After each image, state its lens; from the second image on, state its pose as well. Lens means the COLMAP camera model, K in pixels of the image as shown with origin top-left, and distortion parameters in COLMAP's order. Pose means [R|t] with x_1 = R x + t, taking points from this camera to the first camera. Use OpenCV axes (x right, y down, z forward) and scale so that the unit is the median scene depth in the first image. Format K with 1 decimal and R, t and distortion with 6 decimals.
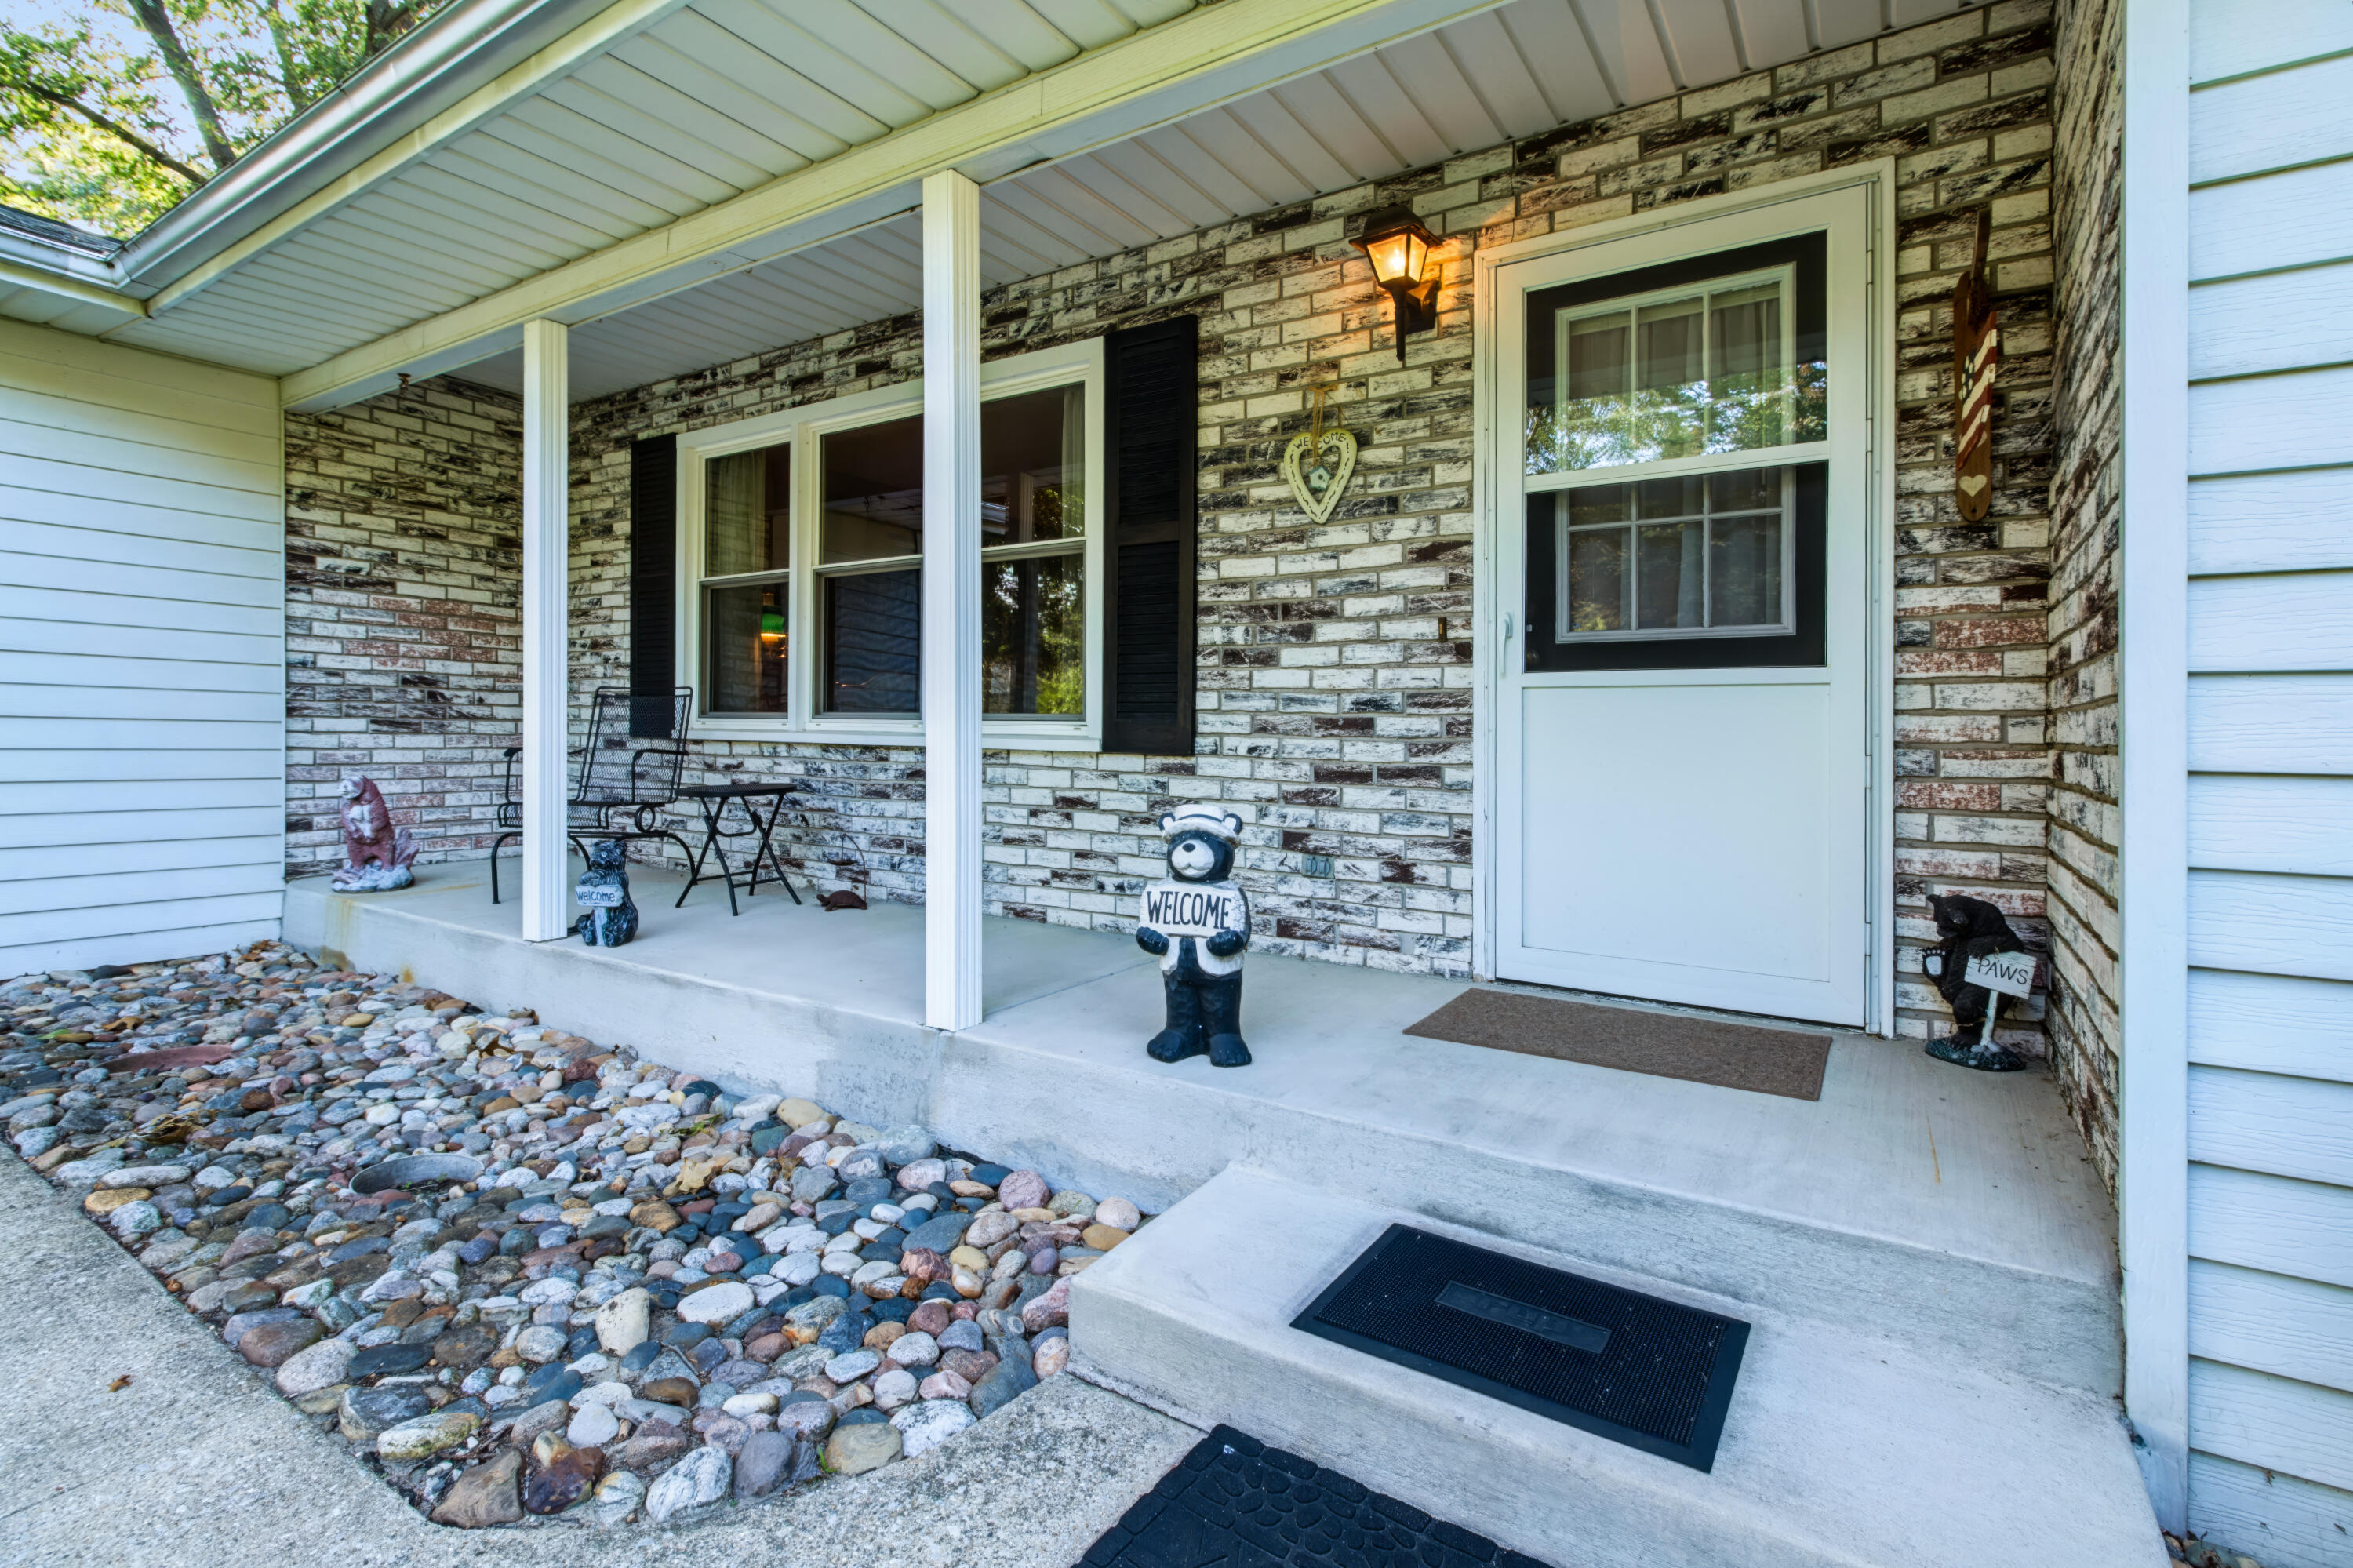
lens RADIAL K [[1096.4, 0, 1192.4], [0, 1096.4, 724.7], [0, 0, 1]] dist [0.003744, -0.002158]
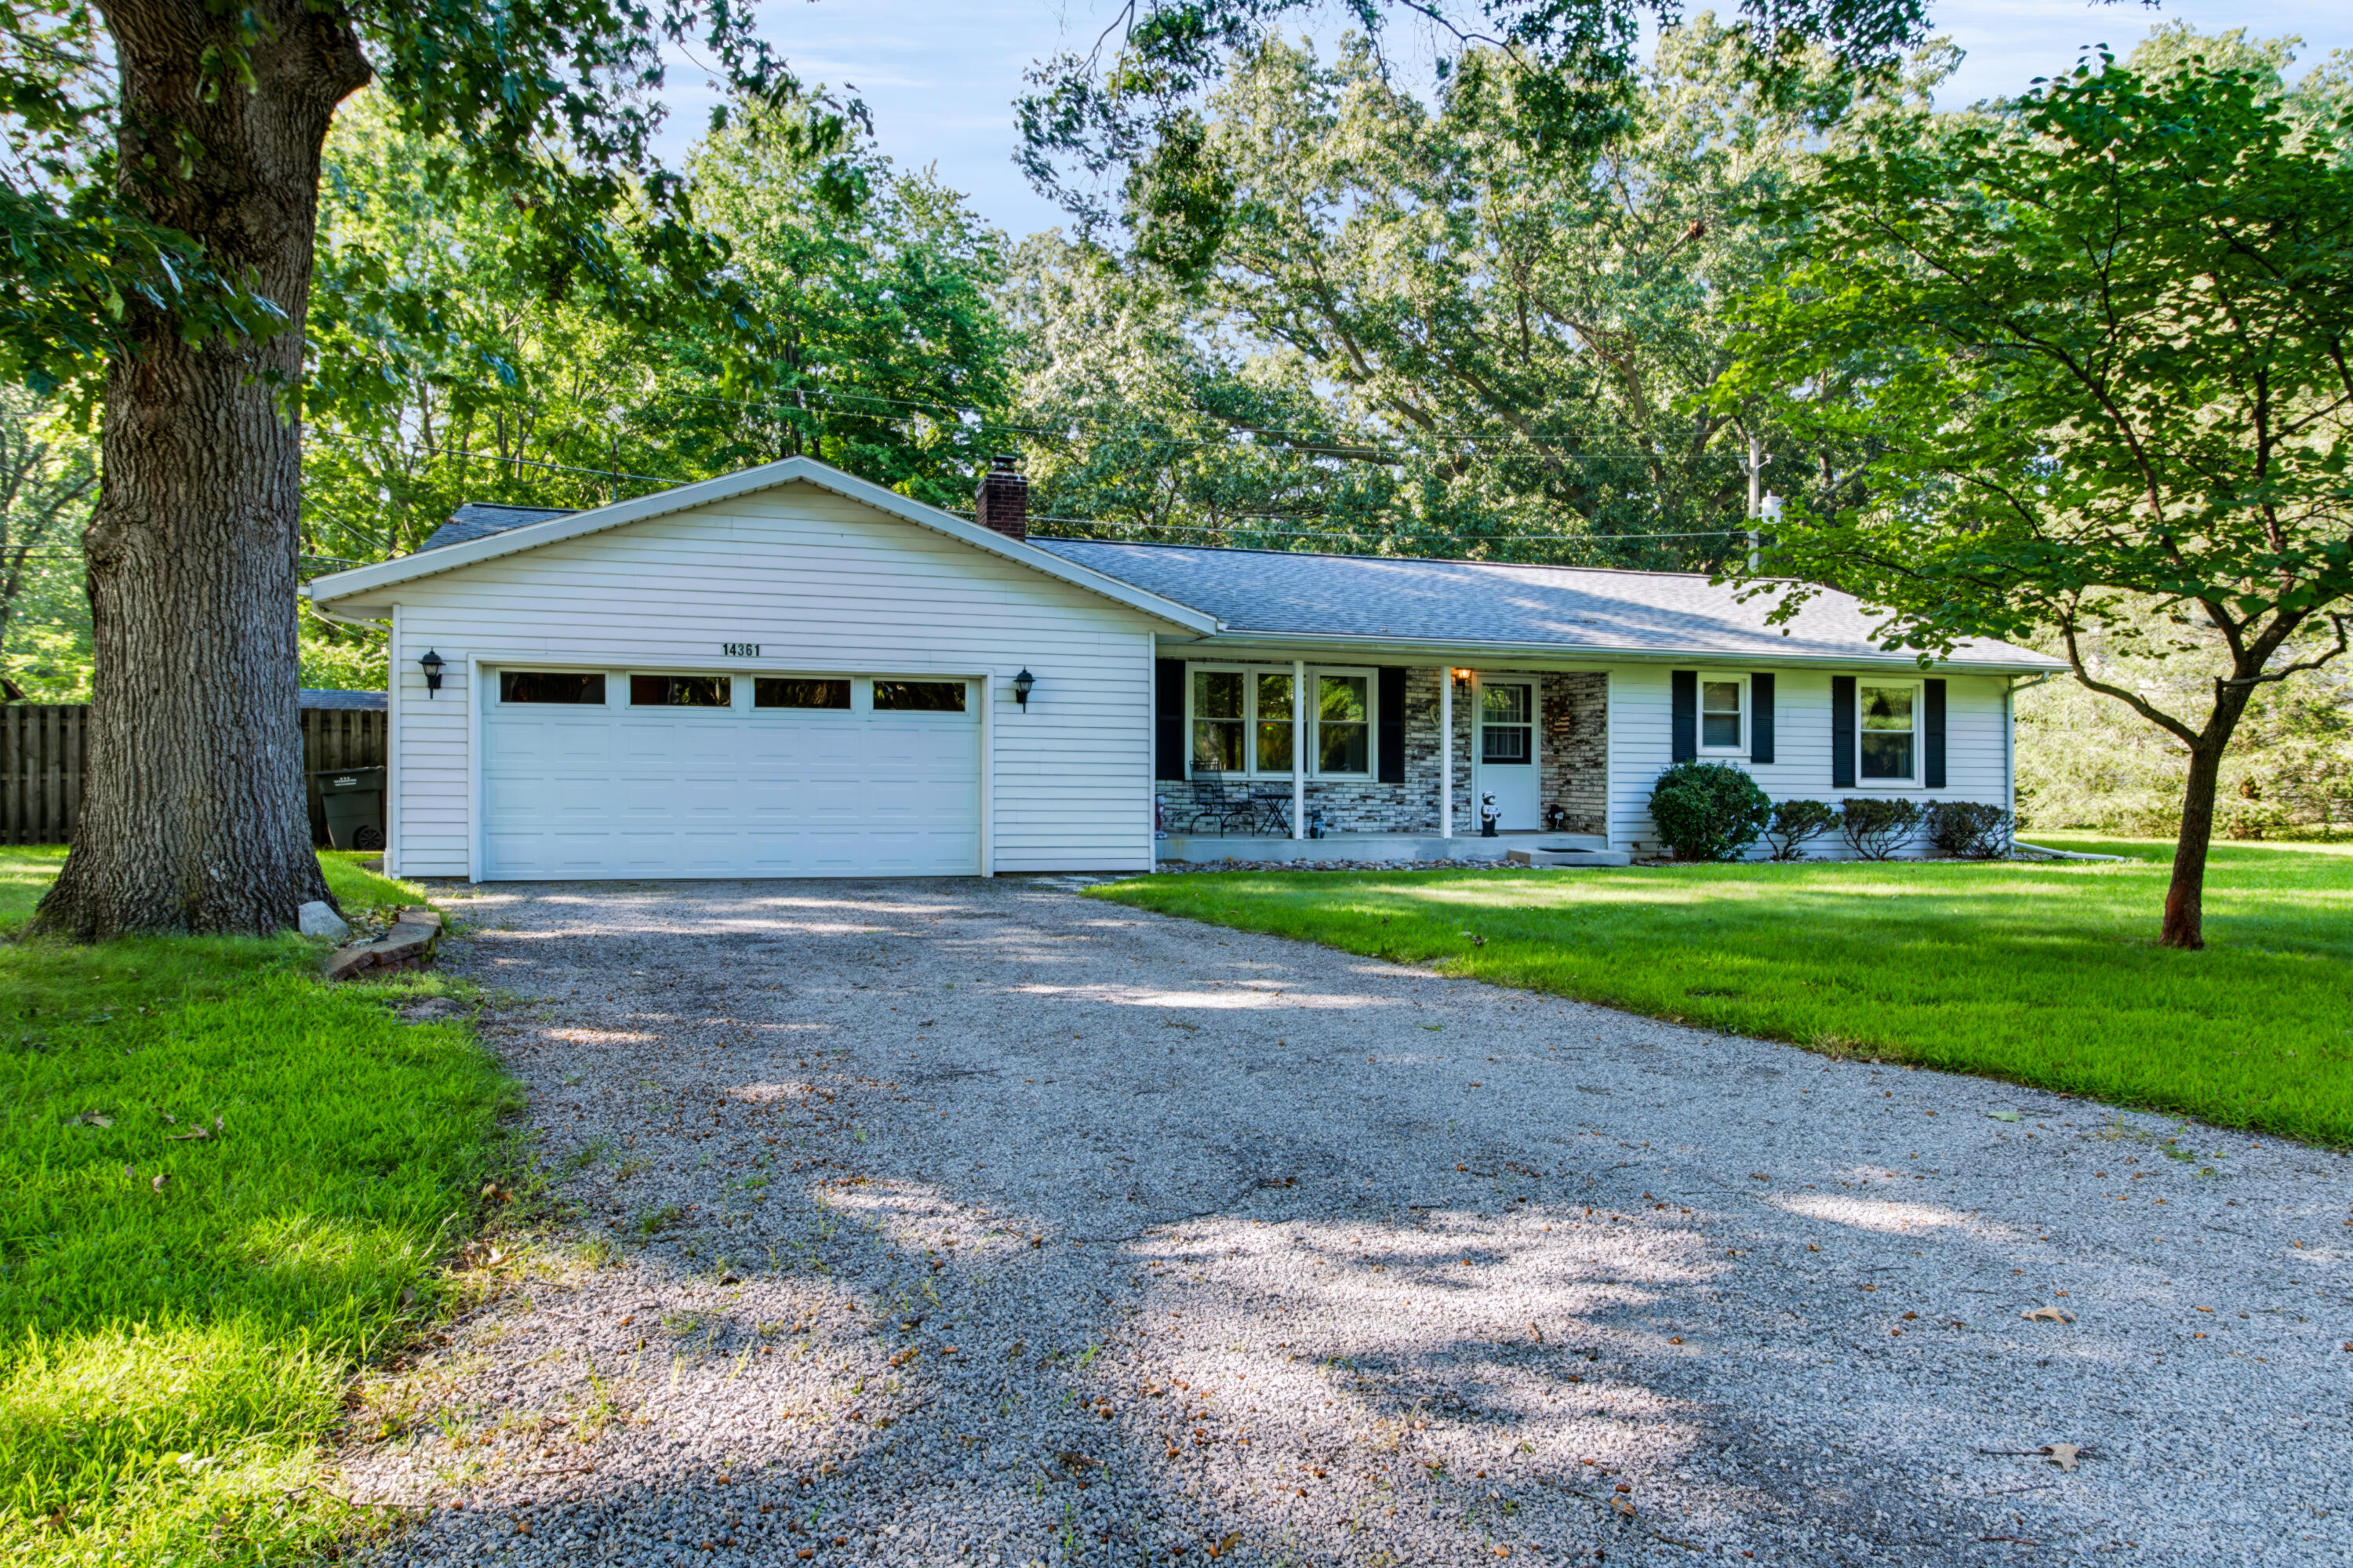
lens RADIAL K [[1497.4, 0, 1177.1], [0, 1497.4, 779.1], [0, 0, 1]] dist [0.002461, -0.000456]
pose [[0.641650, -0.015711, 0.766837, -4.656994], [-0.007922, 0.999601, 0.027109, -0.124907], [-0.766957, -0.023470, 0.641270, -1.805522]]
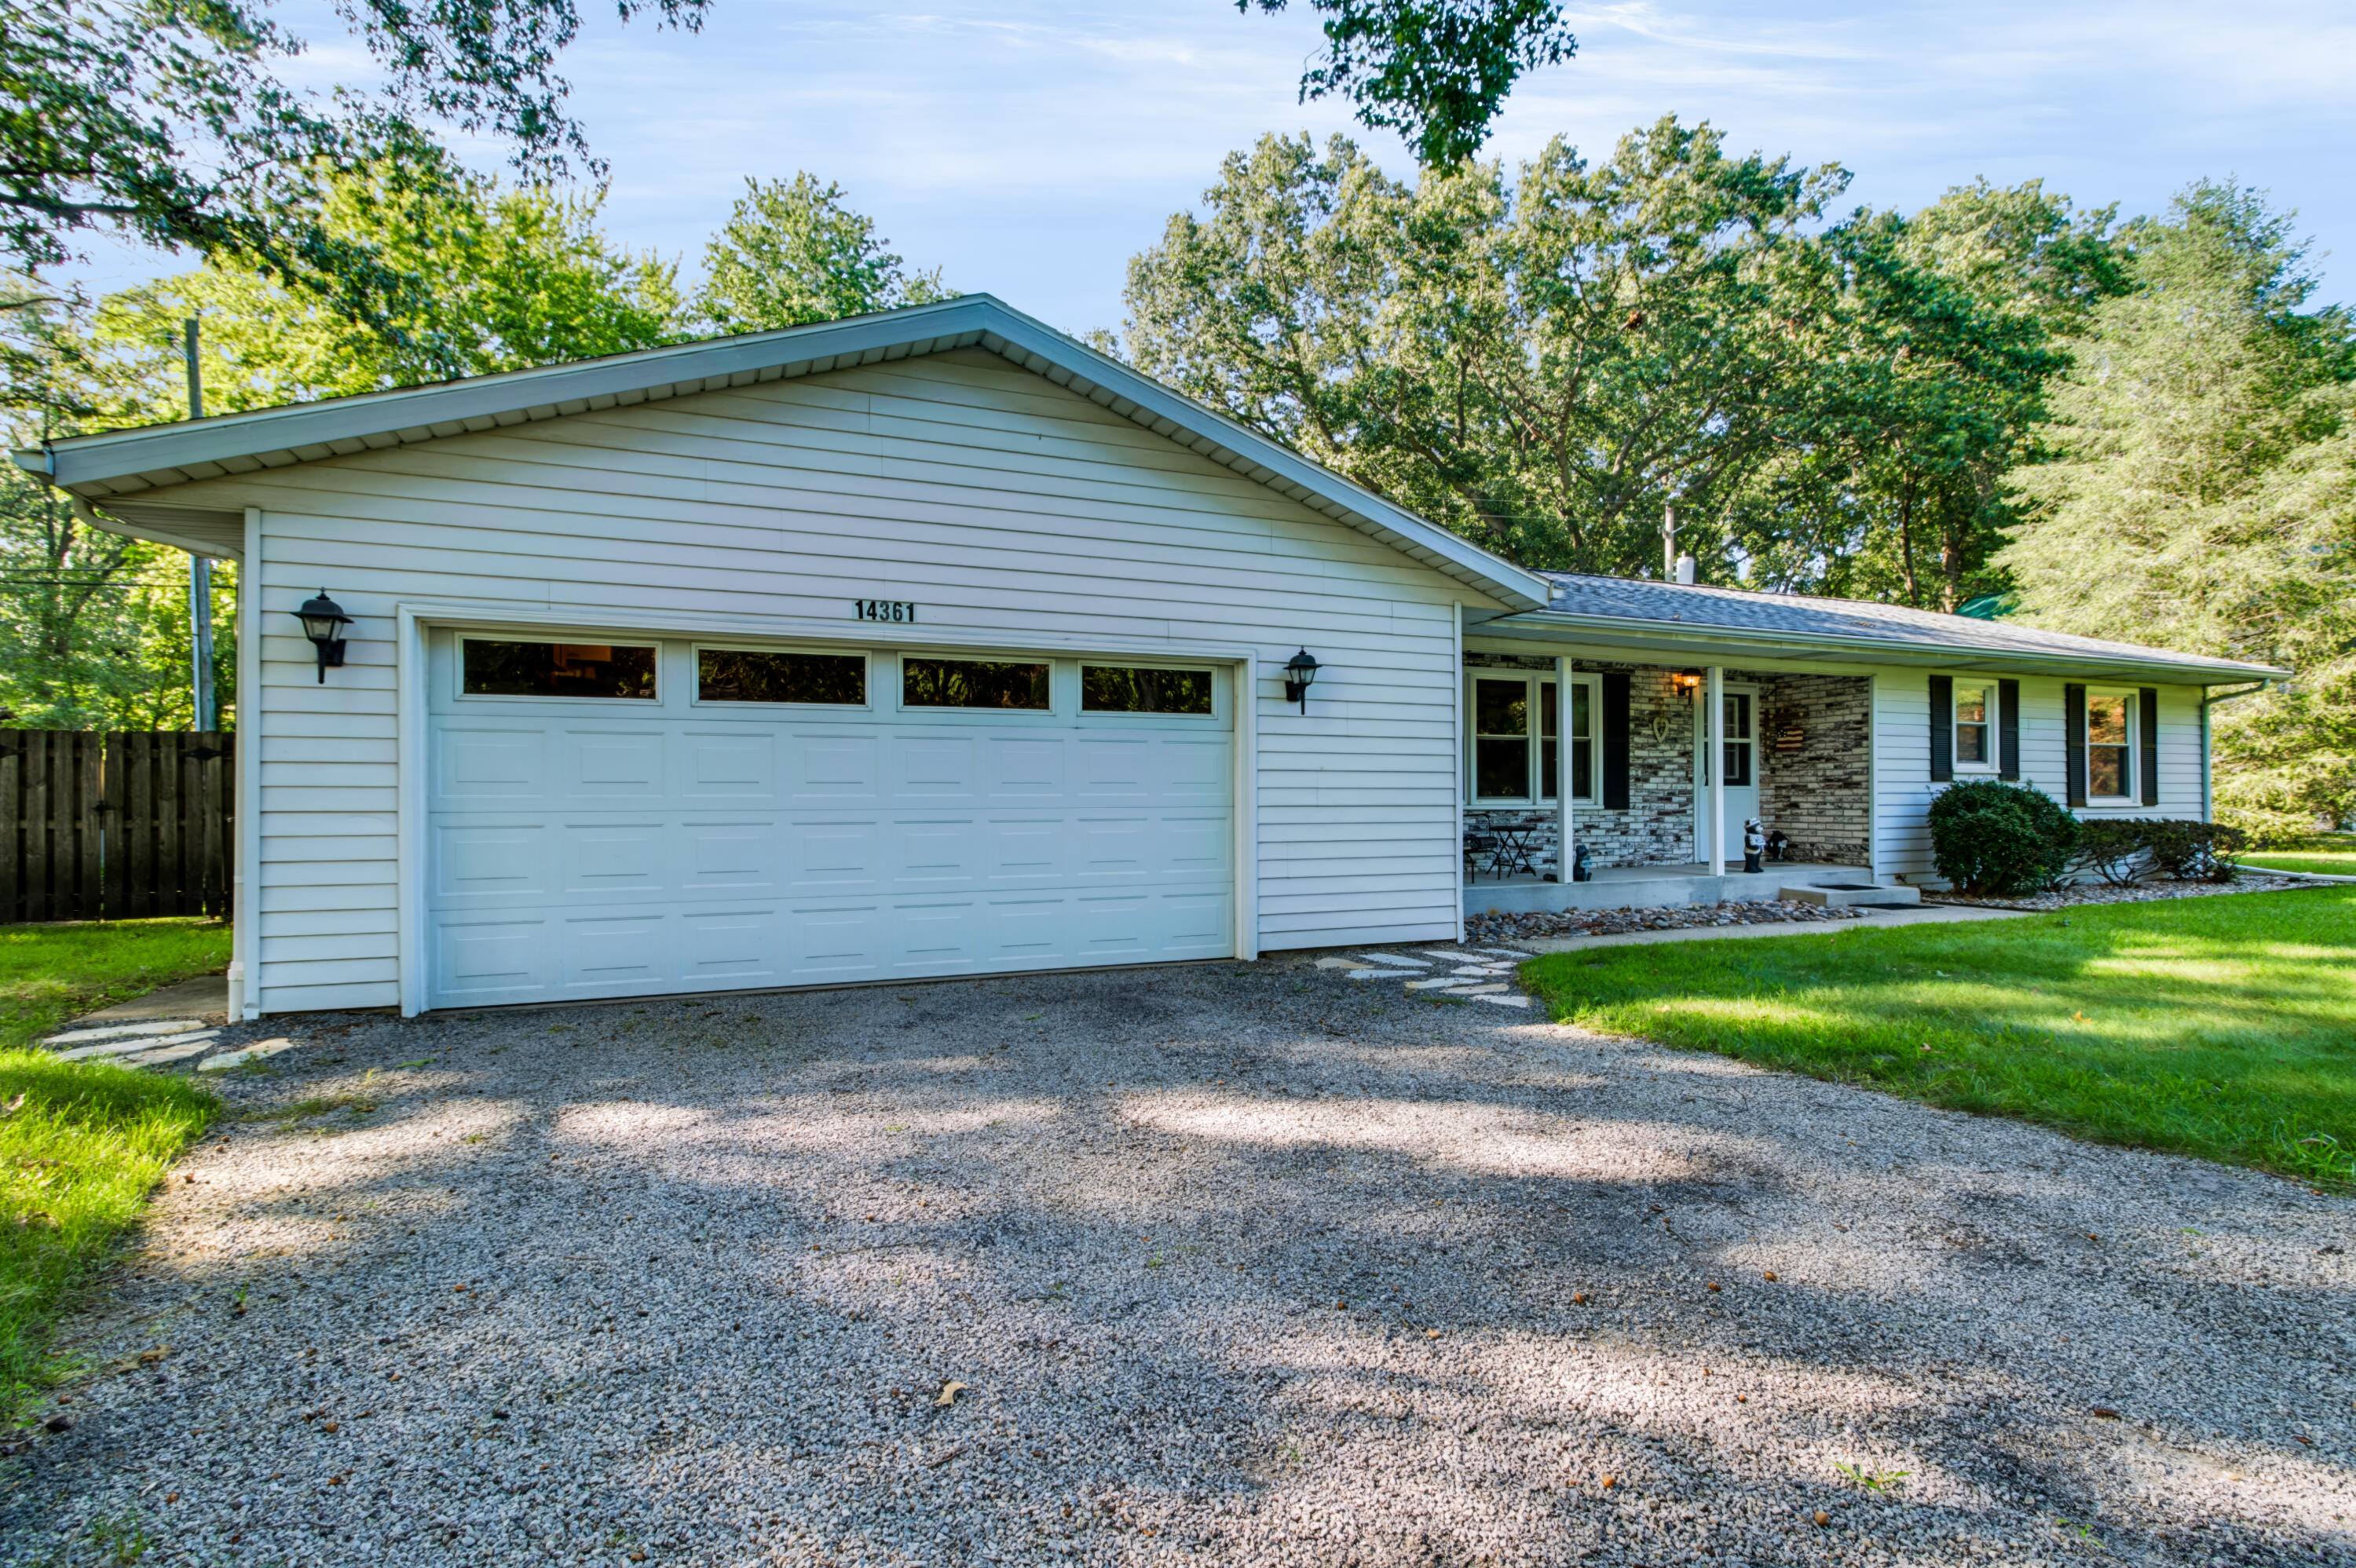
lens RADIAL K [[1097.6, 0, 1185.8], [0, 1097.6, 783.4], [0, 0, 1]] dist [0.003744, -0.002158]
pose [[0.559502, -0.007445, 0.828795, -3.537561], [0.004472, 0.999972, 0.005963, -0.076433], [-0.828817, 0.000370, 0.559520, 0.267259]]
